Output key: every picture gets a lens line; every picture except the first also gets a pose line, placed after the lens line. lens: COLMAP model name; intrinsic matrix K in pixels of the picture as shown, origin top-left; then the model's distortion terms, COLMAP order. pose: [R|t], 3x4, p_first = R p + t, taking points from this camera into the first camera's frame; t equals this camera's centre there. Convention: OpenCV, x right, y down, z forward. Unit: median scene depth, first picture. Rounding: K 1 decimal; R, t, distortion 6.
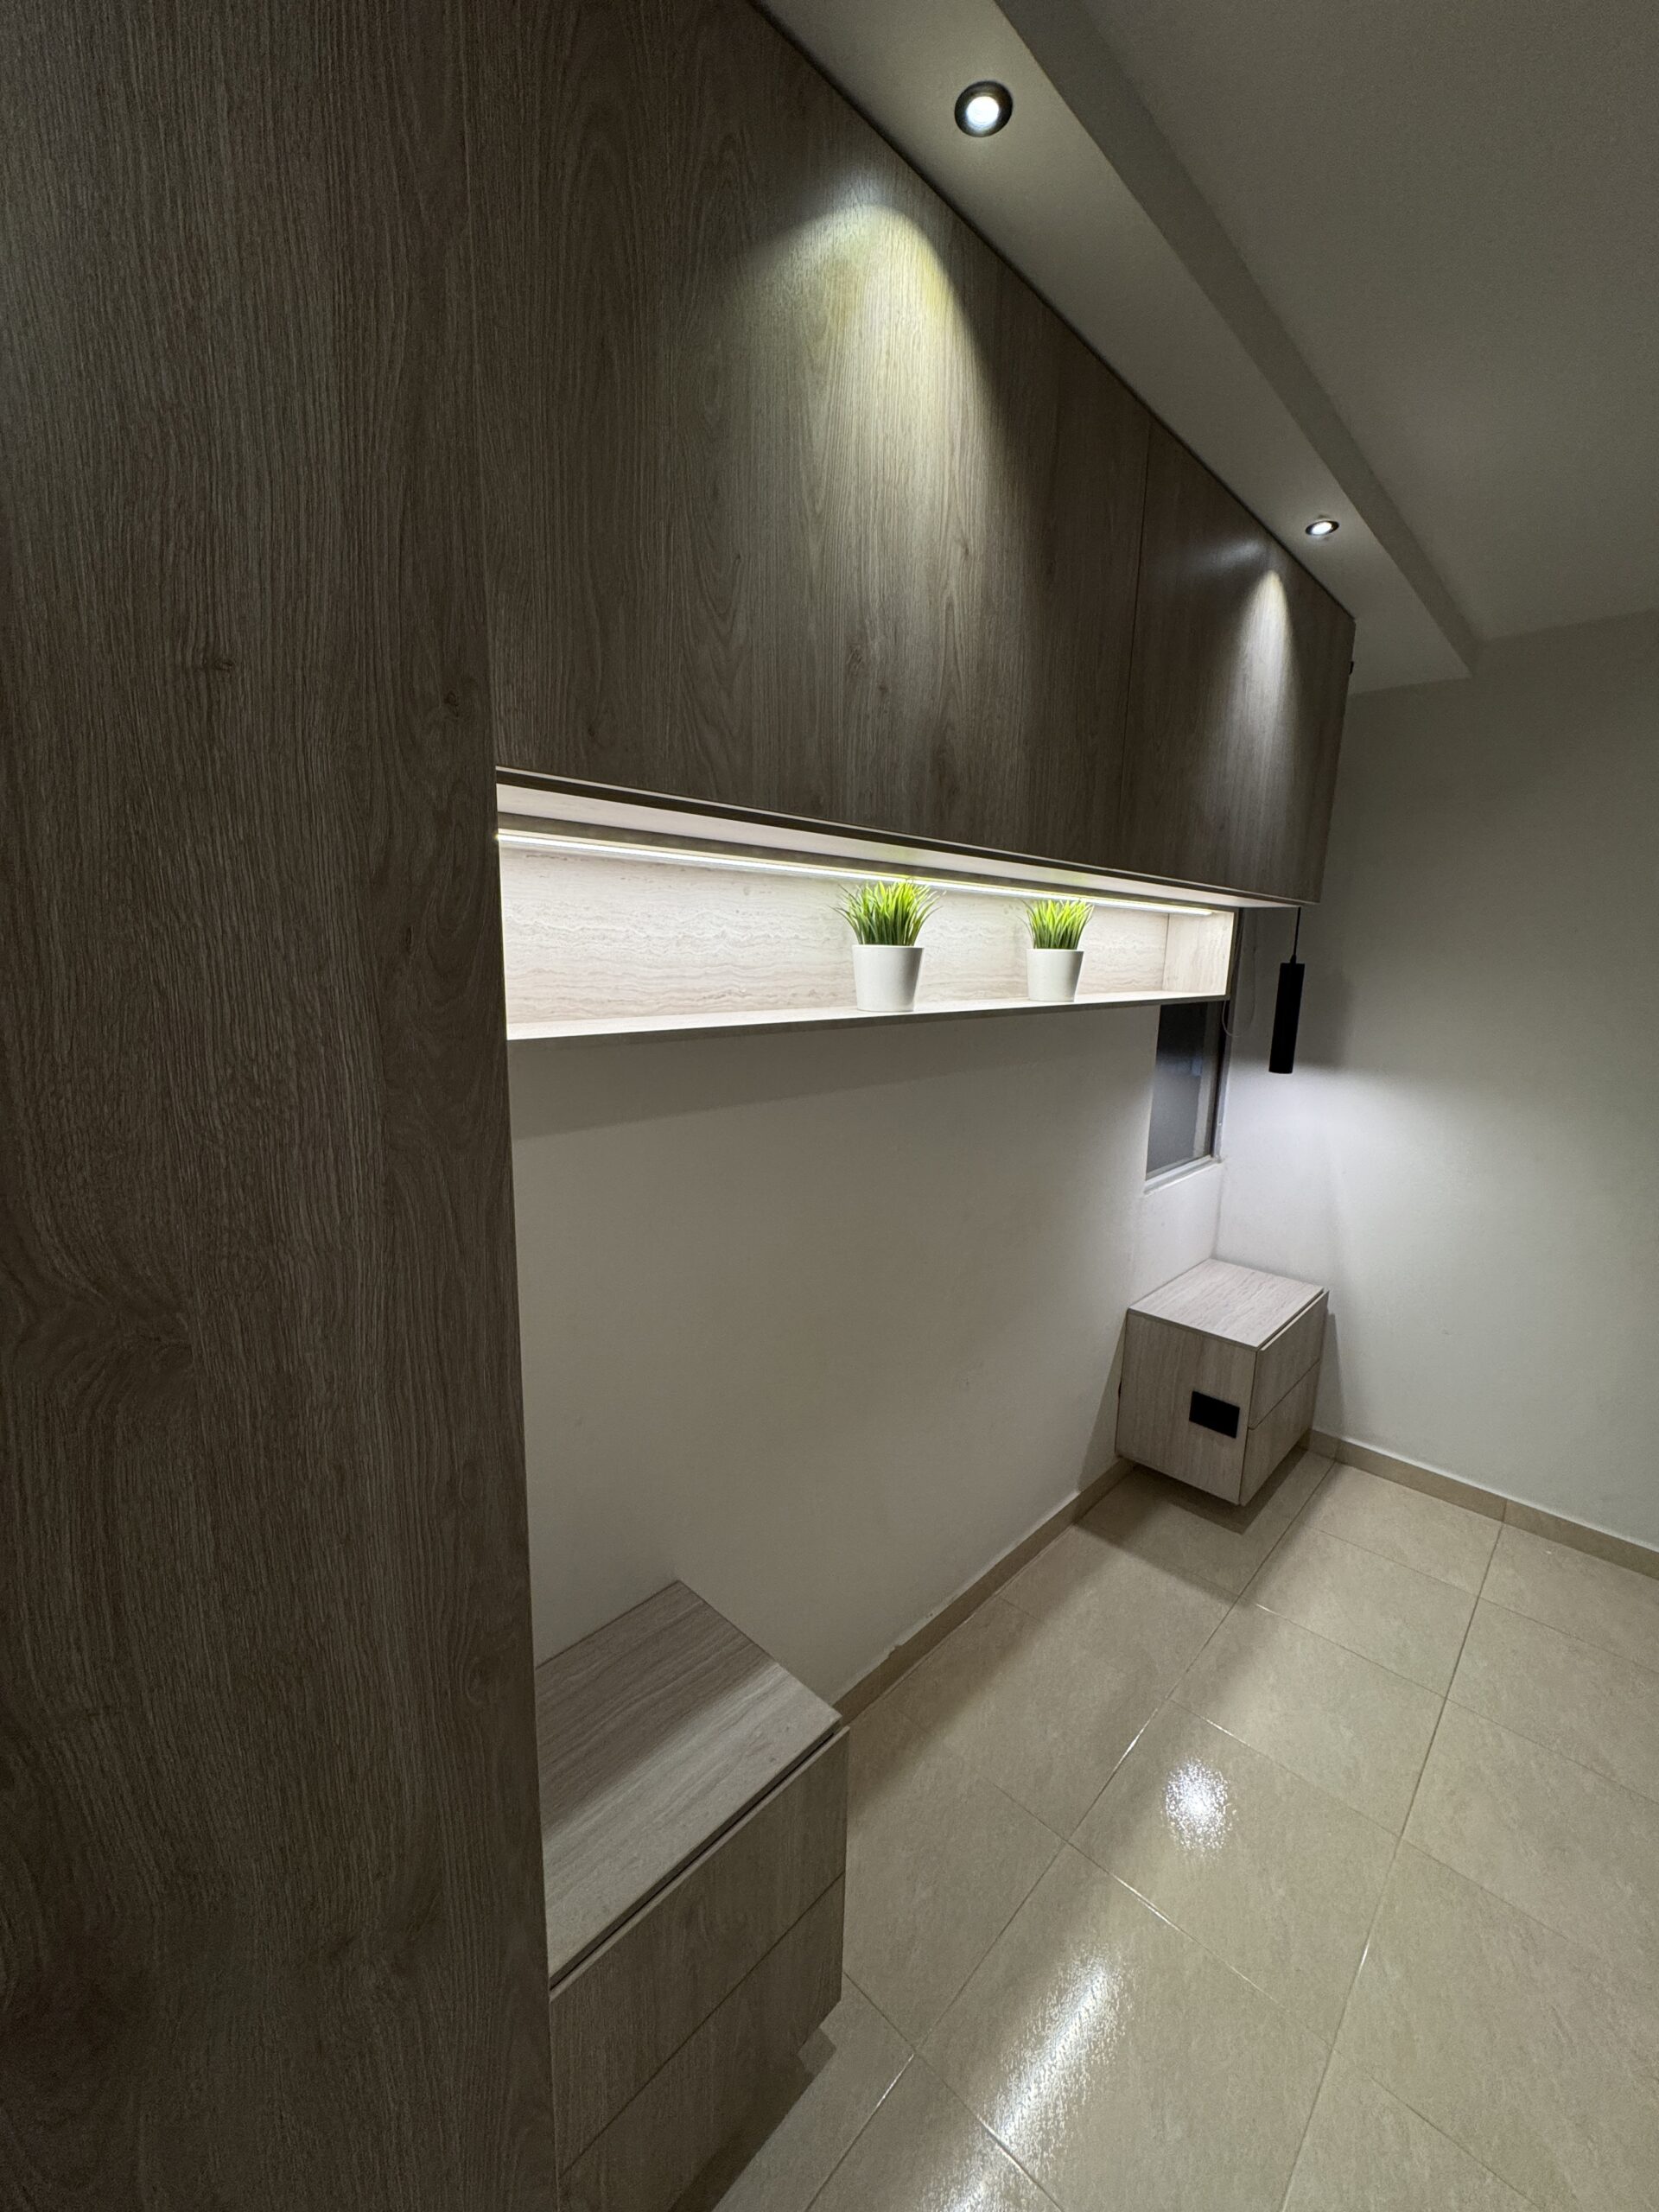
lens RADIAL K [[878.7, 0, 831.9], [0, 878.7, 1110.4], [0, 0, 1]] dist [-0.003871, 0.001361]
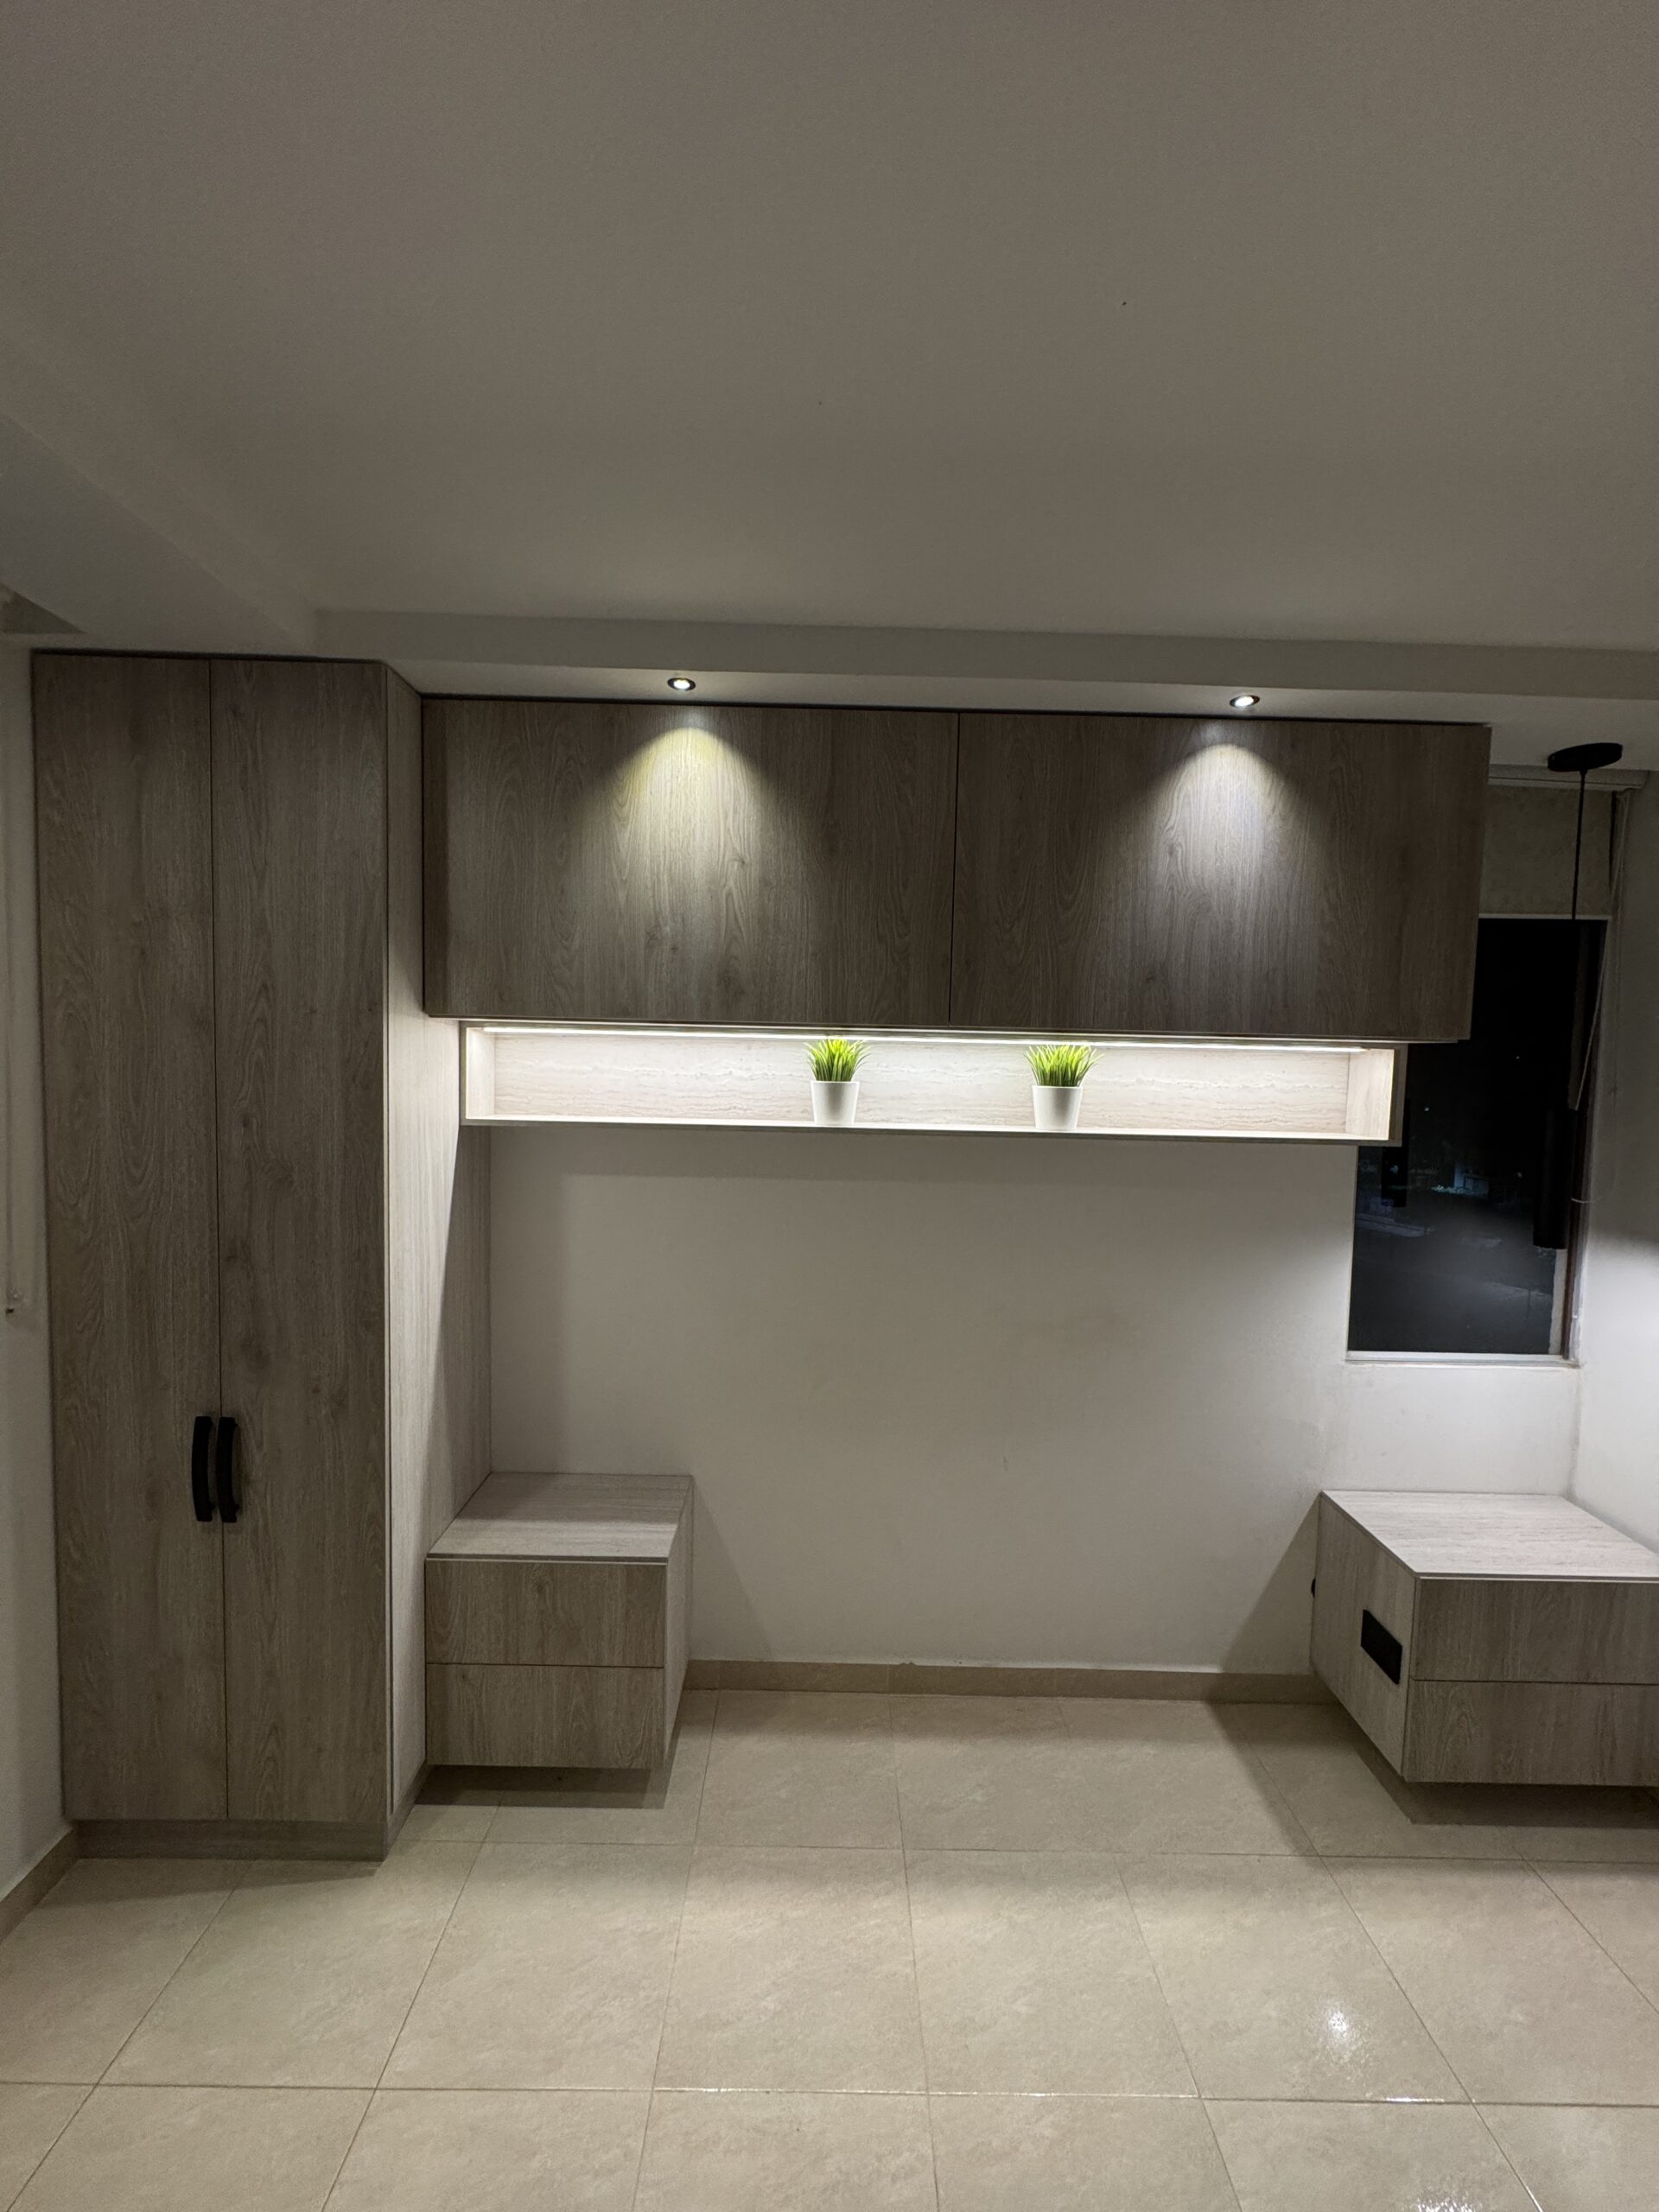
lens RADIAL K [[878.7, 0, 836.7], [0, 878.7, 1110.9], [0, 0, 1]] dist [-0.003871, 0.001361]
pose [[0.696808, 0.038397, -0.716229, 1.562144], [-0.139817, 0.986681, -0.083131, -0.021390], [0.703498, 0.158068, 0.692896, -0.016884]]
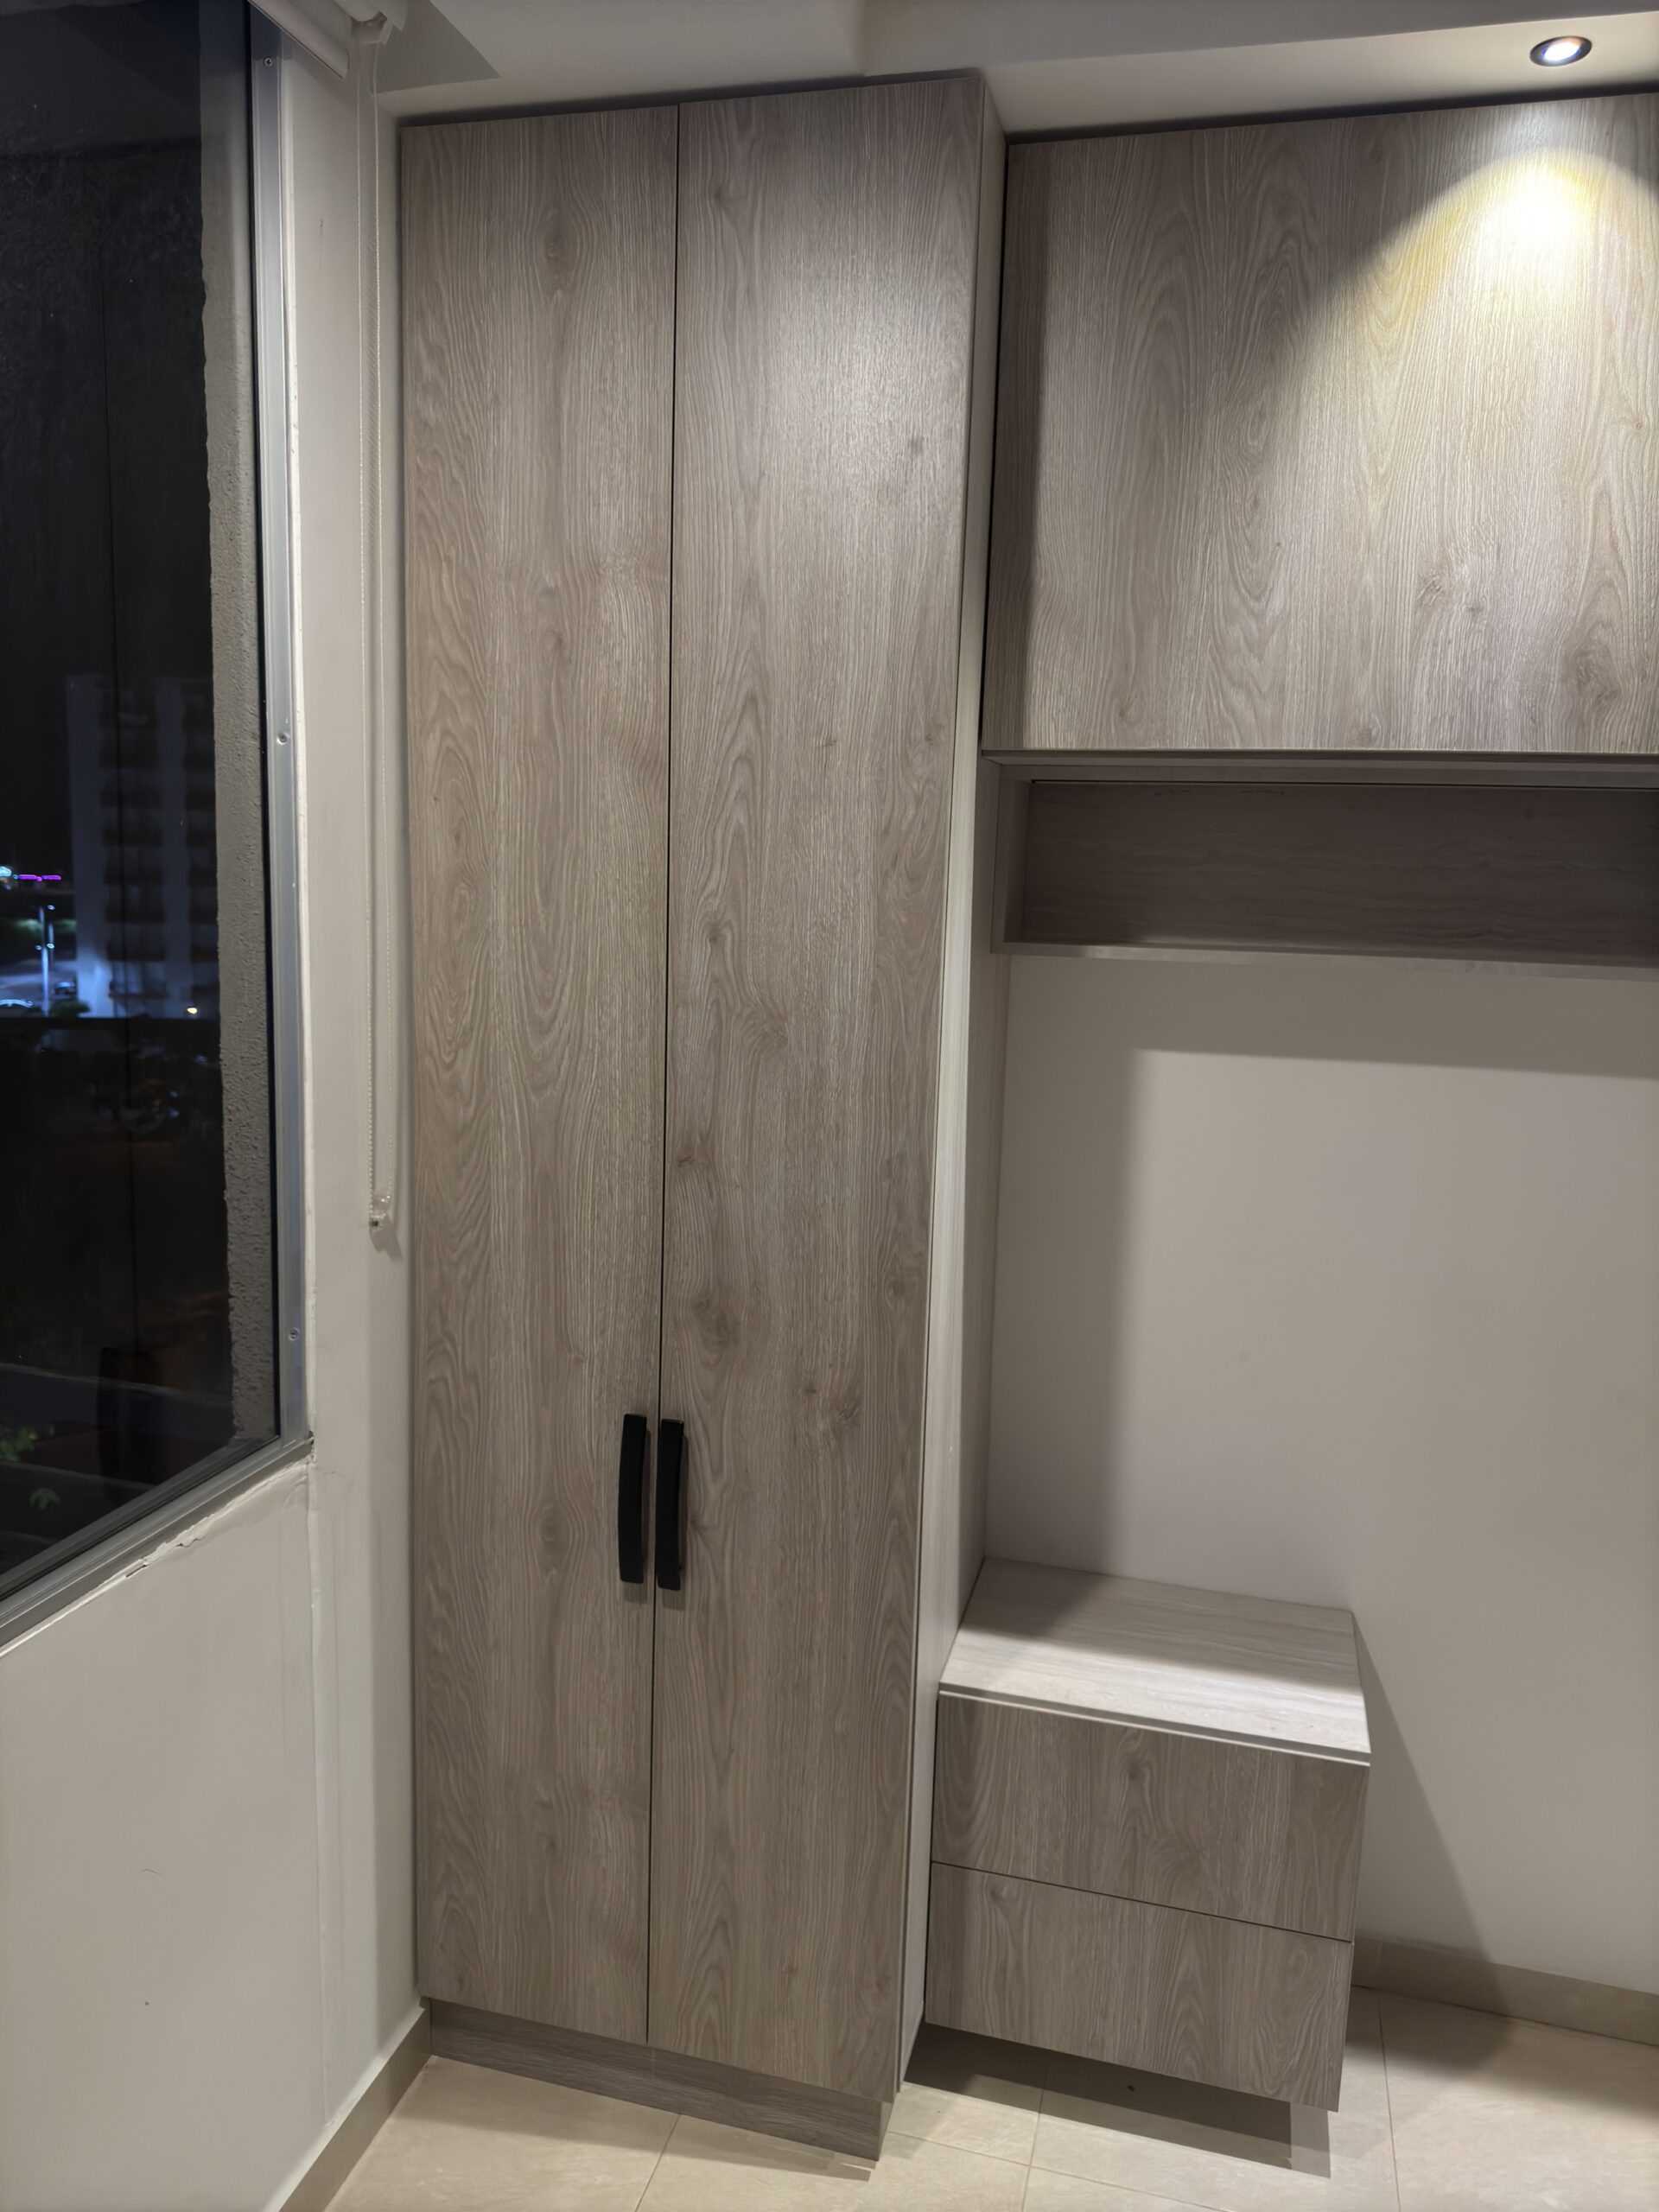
lens RADIAL K [[1630.5, 0, 836.7], [0, 1630.5, 1101.9], [0, 0, 1]] dist [0.051697, -0.070968]
pose [[0.477259, 0.136853, -0.868041, 1.270712], [-0.180298, 0.982034, 0.055695, 0.073476], [0.860068, 0.129925, 0.493359, -0.398583]]
